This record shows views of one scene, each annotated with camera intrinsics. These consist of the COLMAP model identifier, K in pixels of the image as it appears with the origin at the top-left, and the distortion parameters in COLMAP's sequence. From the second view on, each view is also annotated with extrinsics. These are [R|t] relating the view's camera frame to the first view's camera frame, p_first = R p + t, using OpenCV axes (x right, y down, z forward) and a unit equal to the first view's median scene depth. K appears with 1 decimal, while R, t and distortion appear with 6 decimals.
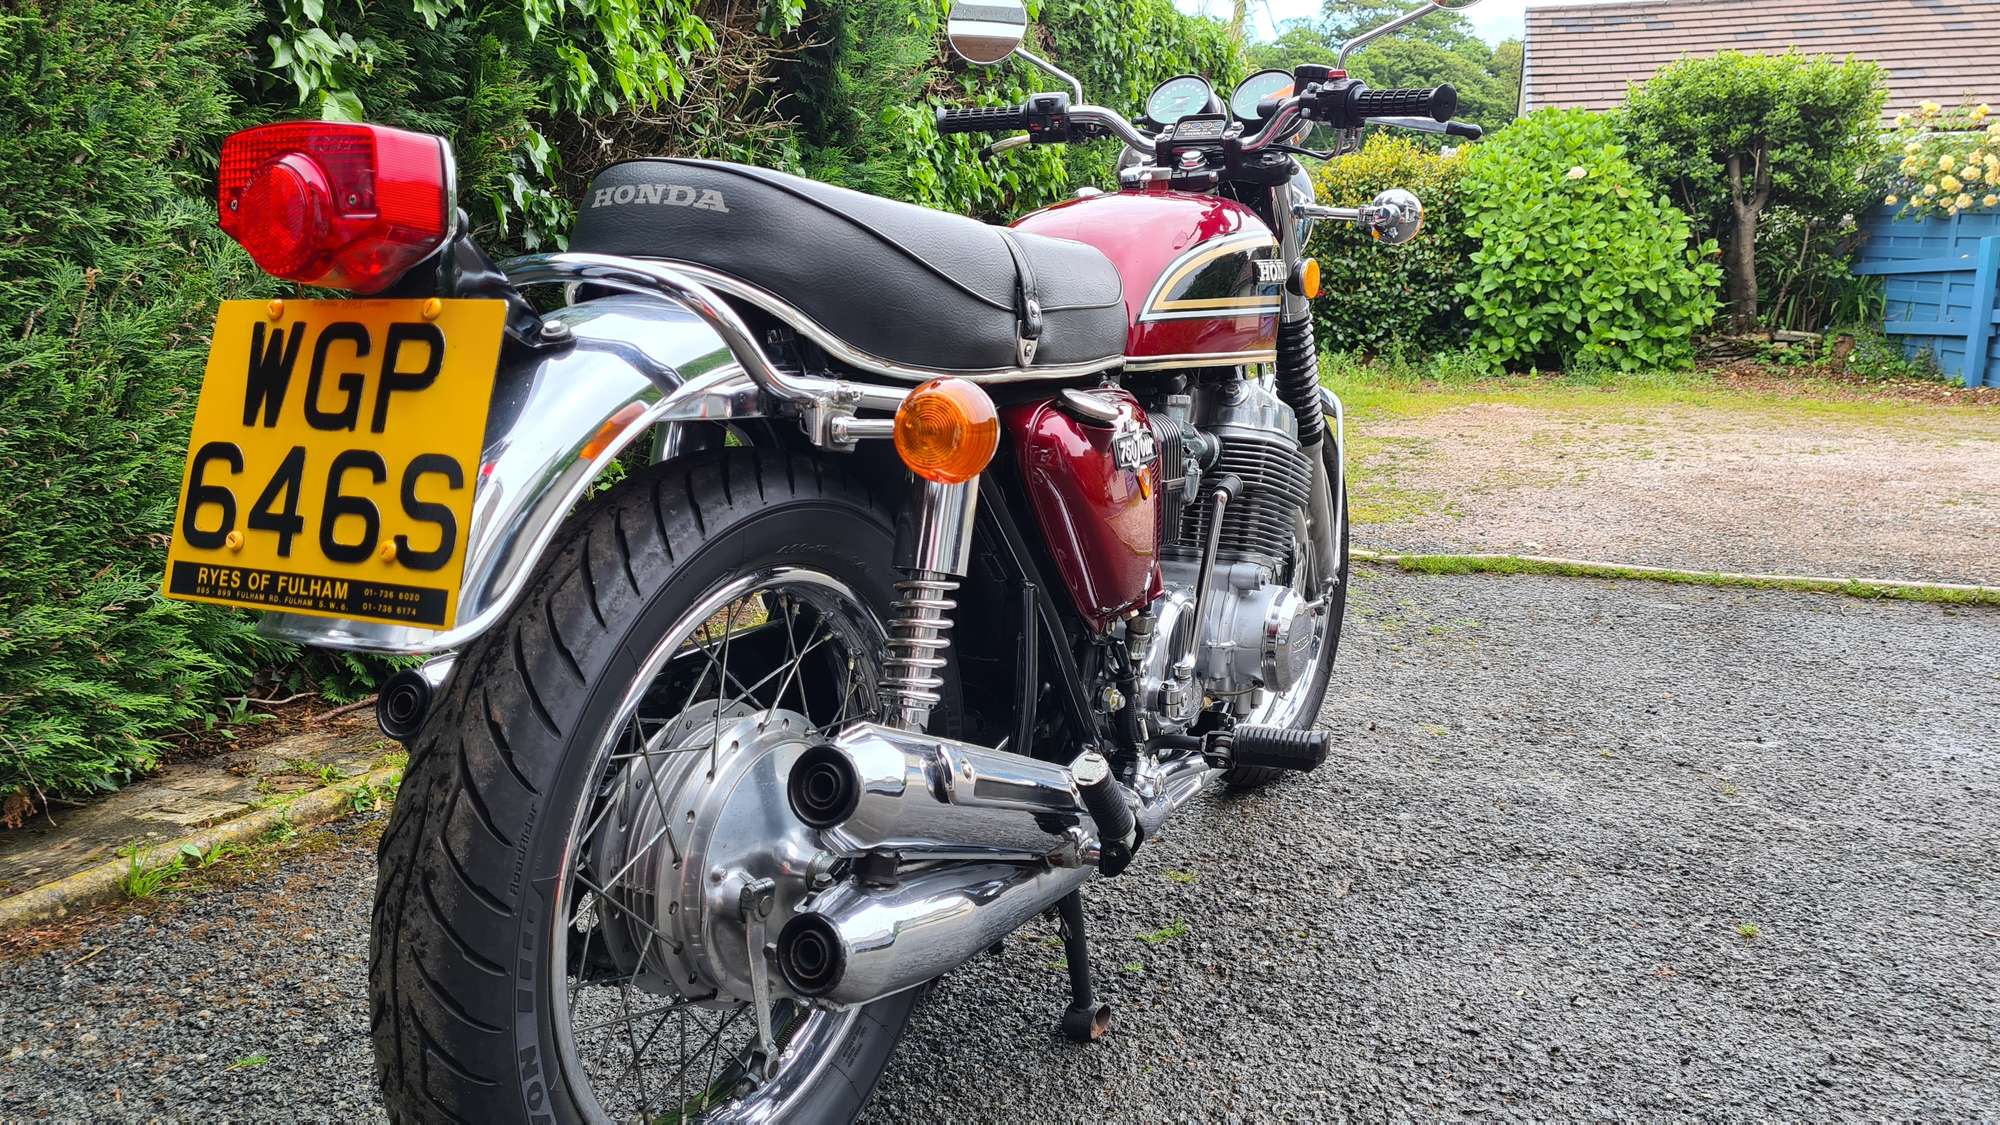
lens RADIAL K [[1518.0, 0, 1007.5], [0, 1518.0, 539.0], [0, 0, 1]] dist [0.060311, -0.049920]
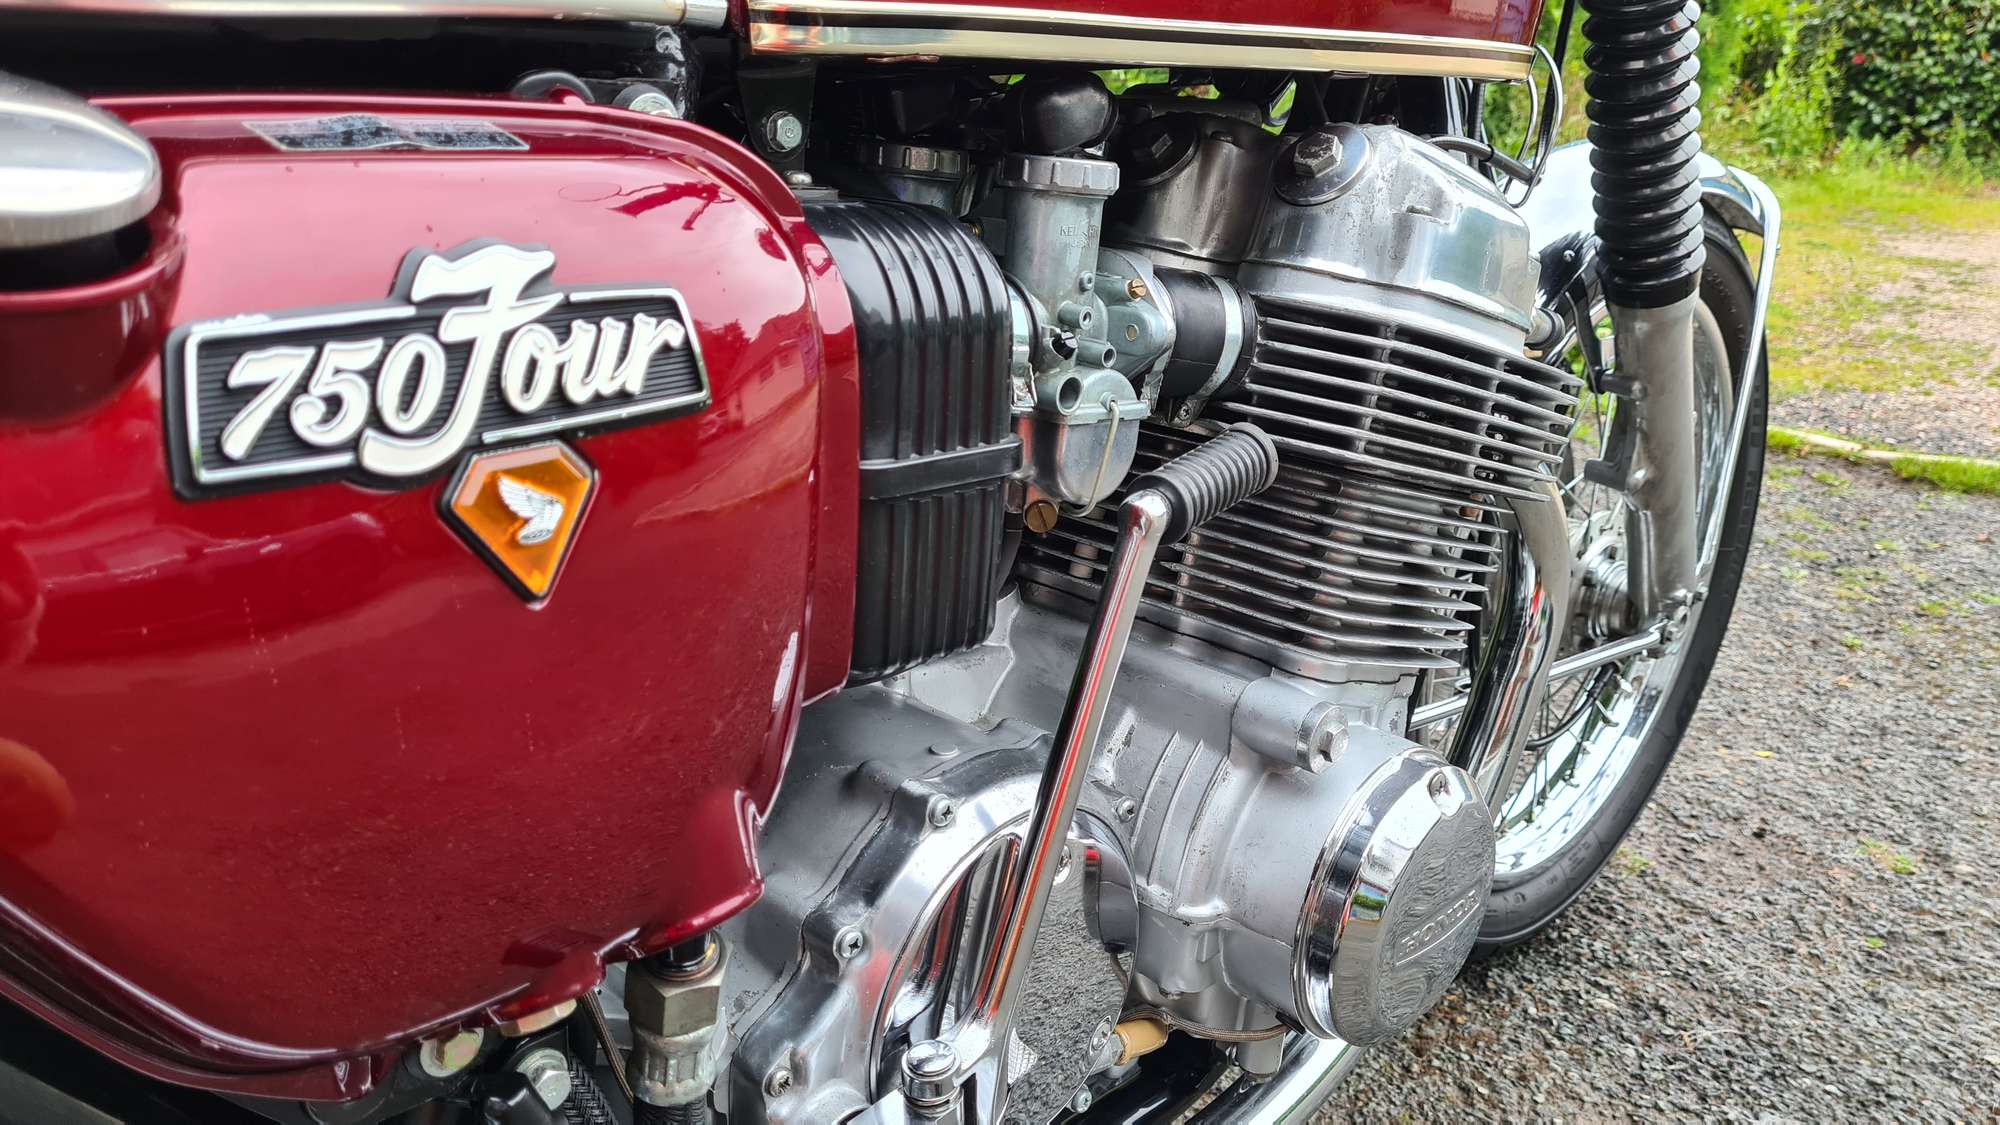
lens RADIAL K [[1538.8, 0, 1000.0], [0, 1538.8, 562.5], [0, 0, 1]] dist [0.046821, -0.044340]
pose [[0.957821, 0.116811, -0.262554, 0.029574], [-0.074466, 0.983339, 0.165831, -0.010113], [0.277550, -0.139286, 0.950561, 0.107362]]
